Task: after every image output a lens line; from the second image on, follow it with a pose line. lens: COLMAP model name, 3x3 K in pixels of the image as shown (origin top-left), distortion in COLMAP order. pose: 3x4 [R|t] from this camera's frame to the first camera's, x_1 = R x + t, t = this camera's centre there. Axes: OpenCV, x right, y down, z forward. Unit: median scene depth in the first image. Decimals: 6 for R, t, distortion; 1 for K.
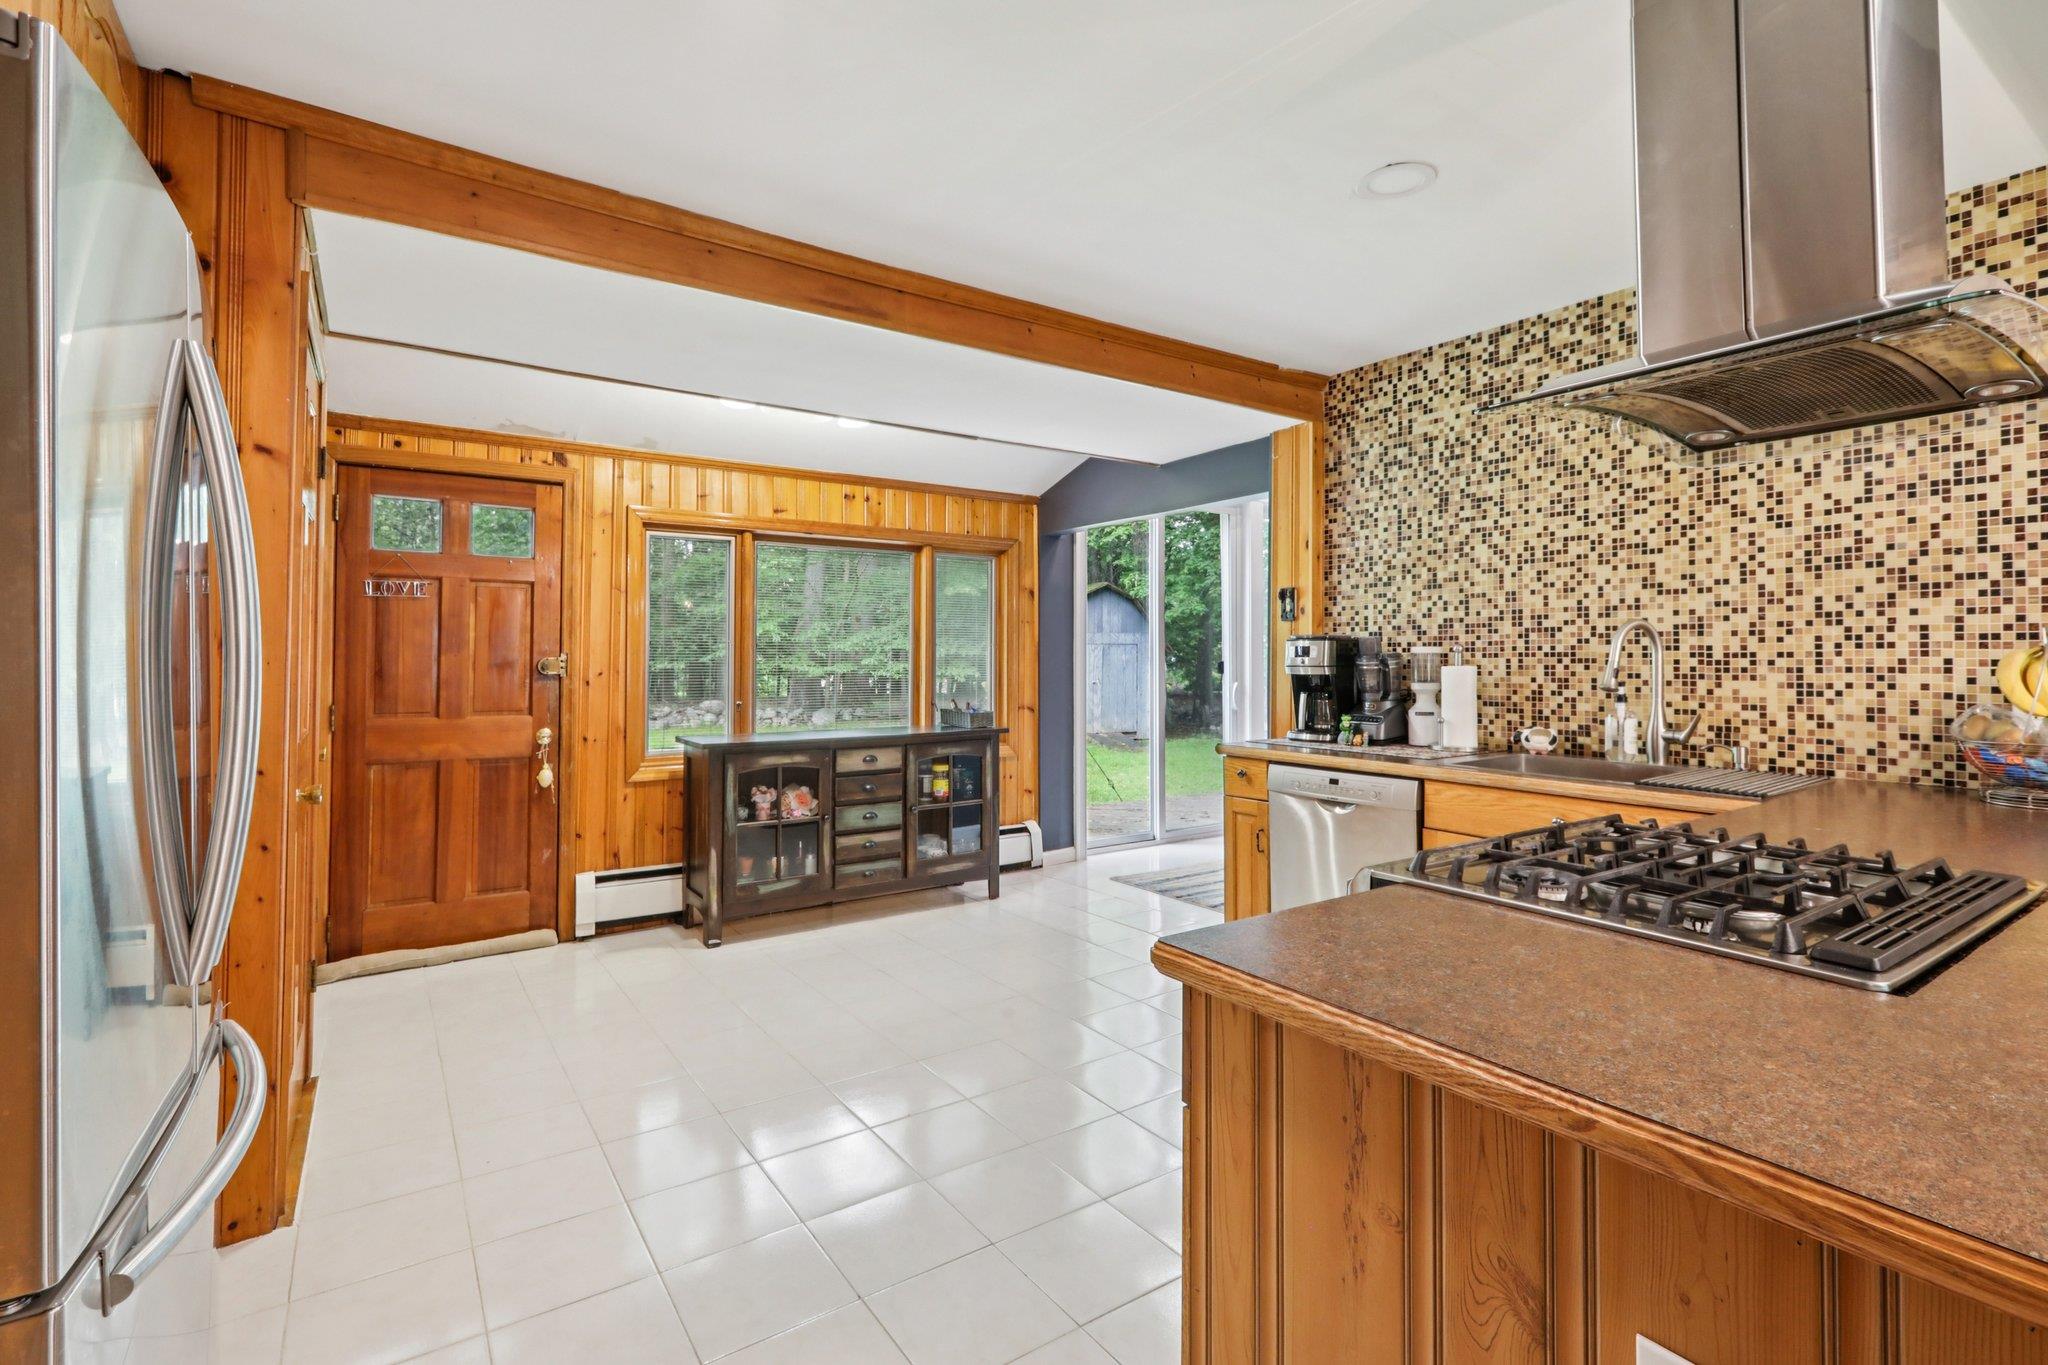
lens RADIAL K [[948.2, 0, 1024.4], [0, 948.2, 639.1], [0, 0, 1]] dist [0.000129, 0.000716]
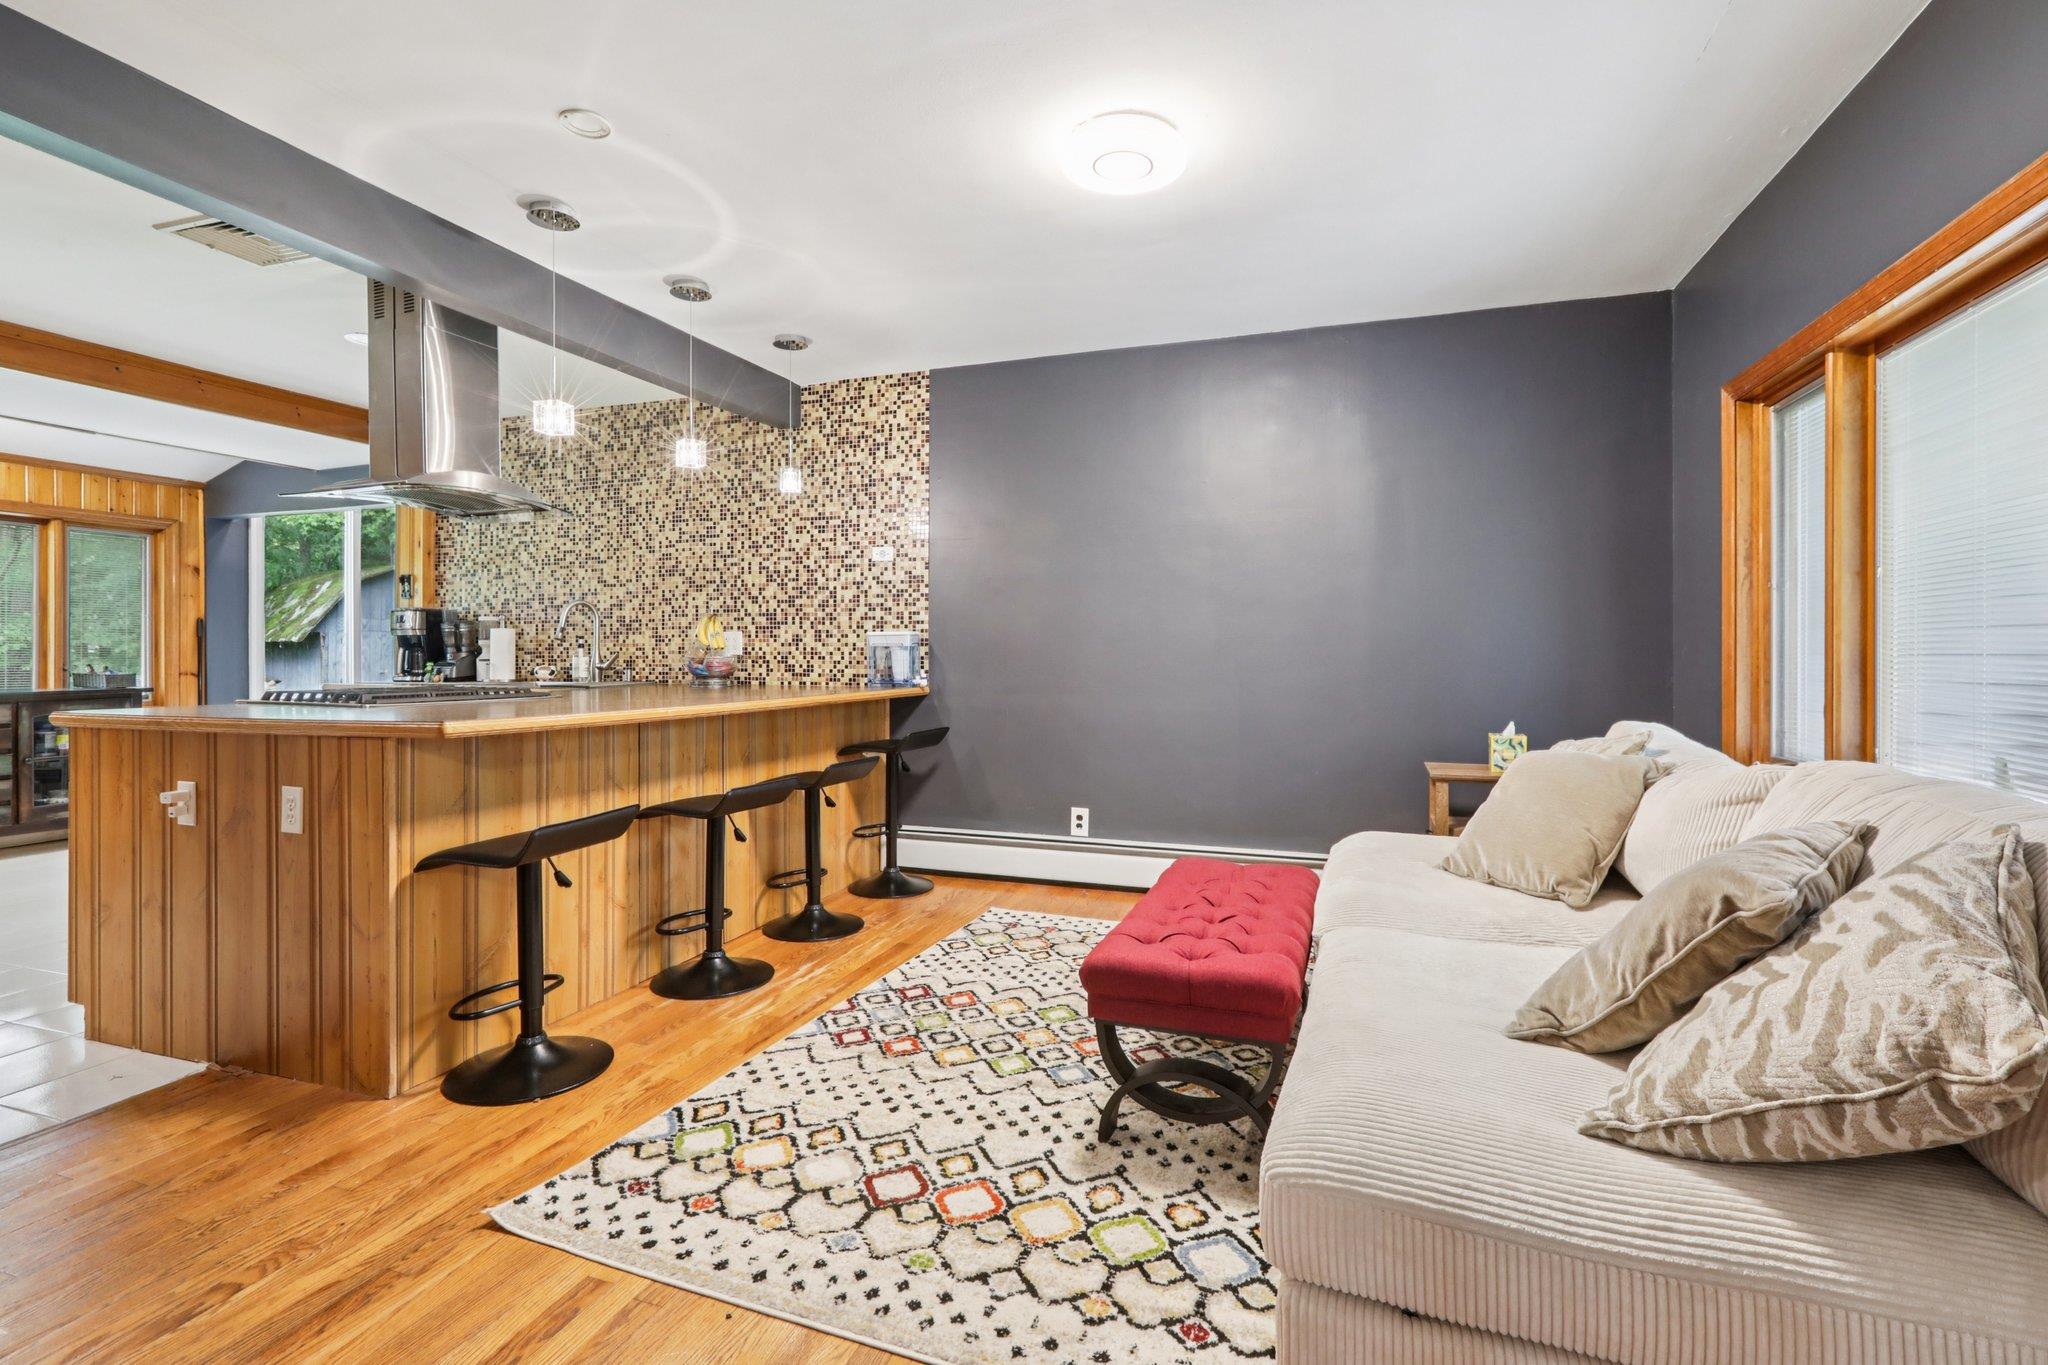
lens RADIAL K [[944.8, 0, 1021.1], [0, 944.8, 655.9], [0, 0, 1]] dist [0.000212, 0.001399]
pose [[0.808987, -0.002336, 0.587821, 0.250425], [-0.010090, 0.999790, 0.017858, 0.039653], [-0.587740, -0.020378, 0.808794, -0.826565]]
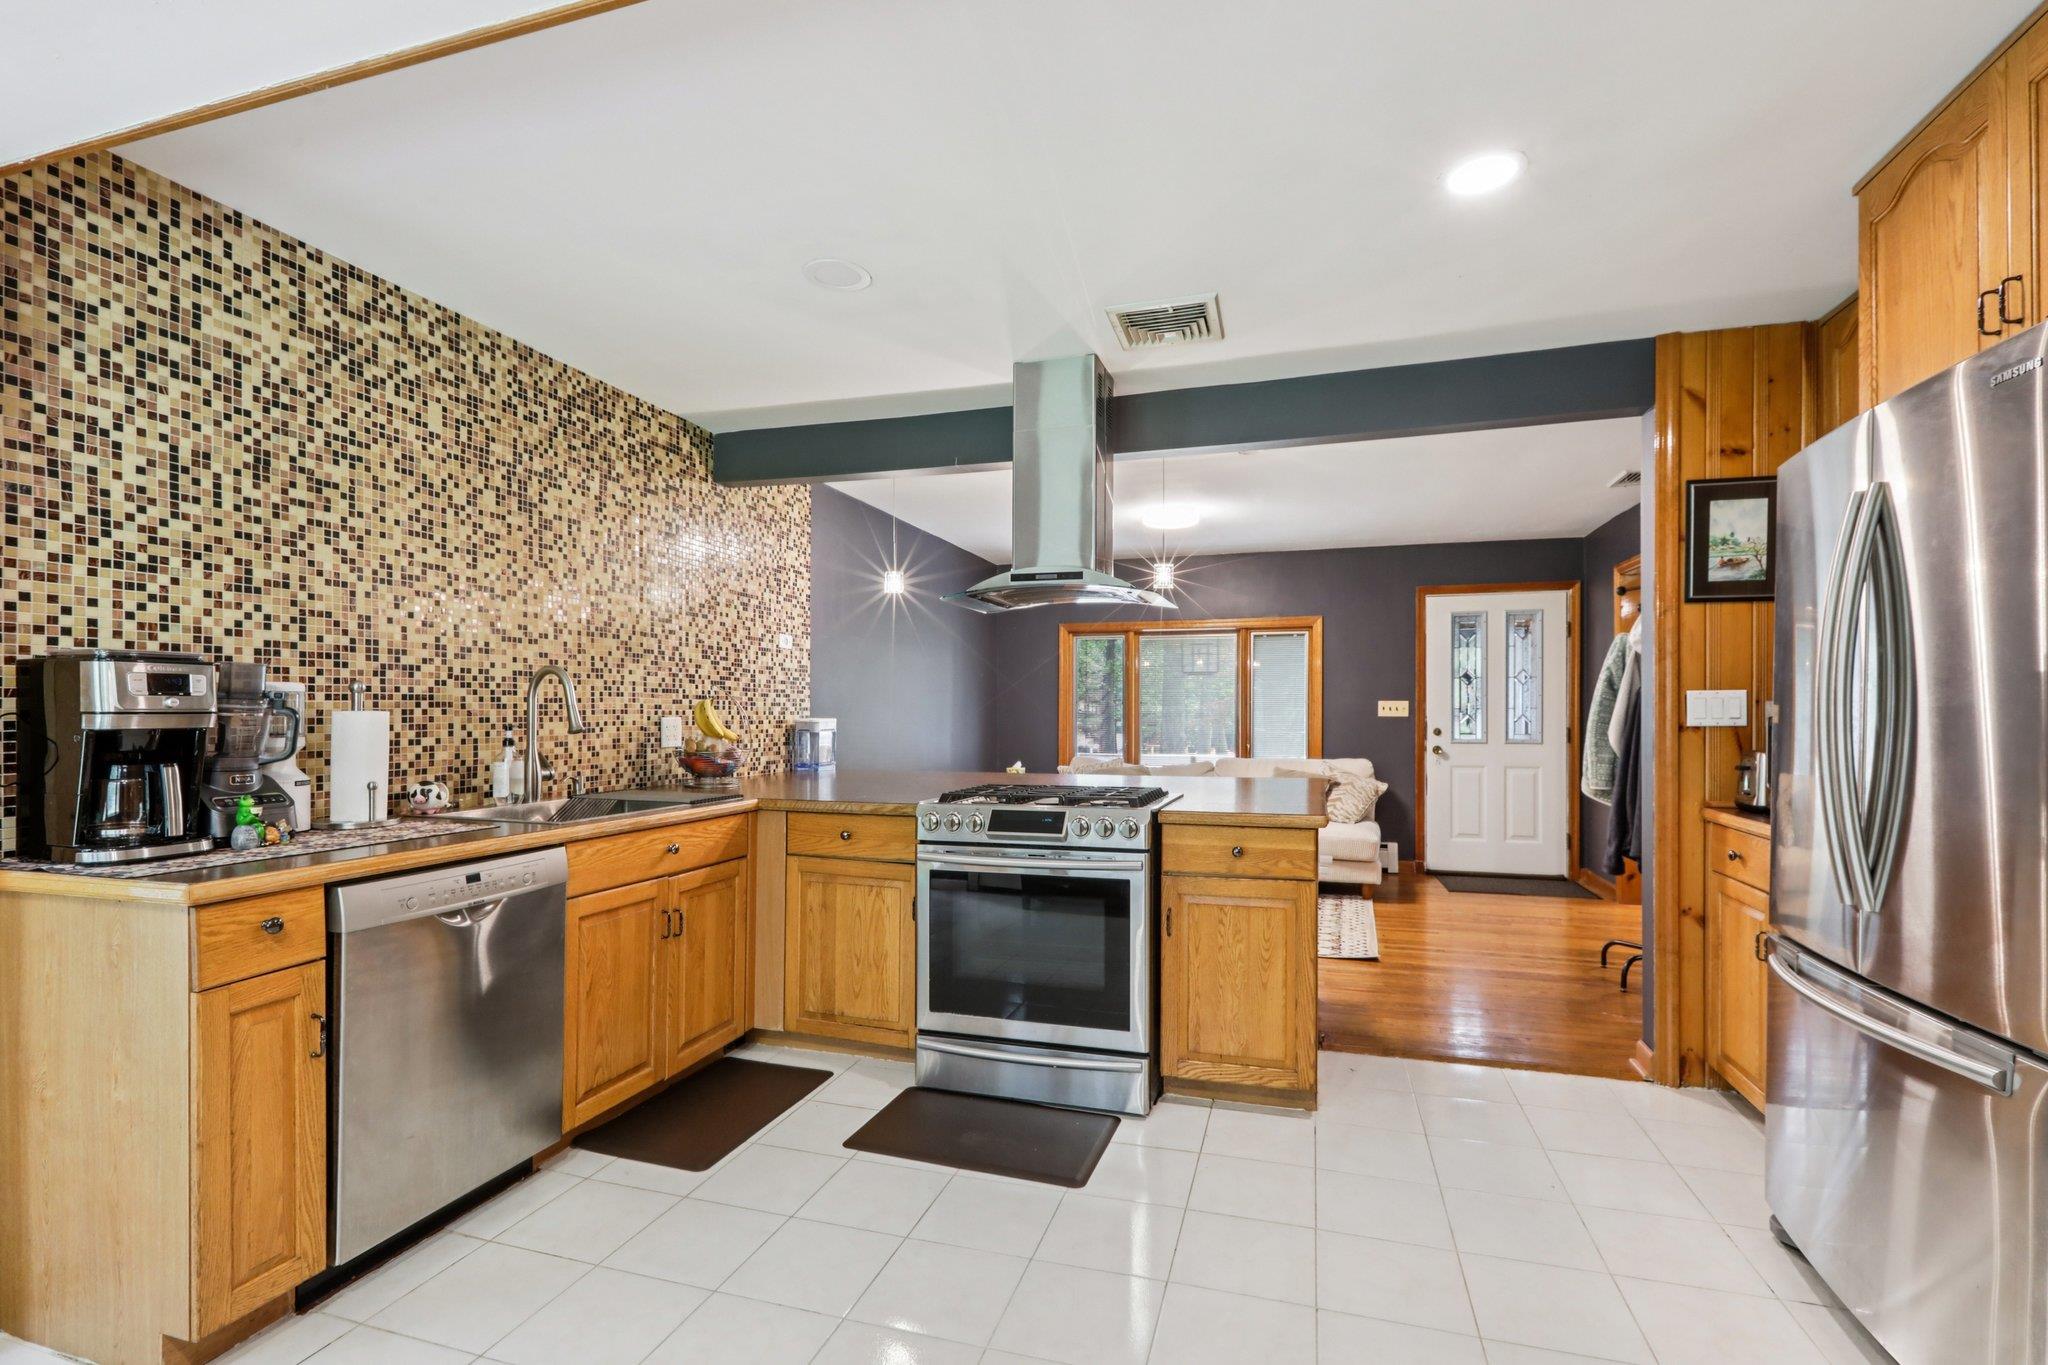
lens RADIAL K [[935.7, 0, 1026.3], [0, 935.7, 712.6], [0, 0, 1]] dist [-0.001000, 0.000958]
pose [[-0.623383, -0.000328, 0.781916, -0.458264], [-0.013843, 0.999848, -0.010616, 0.032365], [-0.781794, -0.017442, -0.623293, 1.126070]]
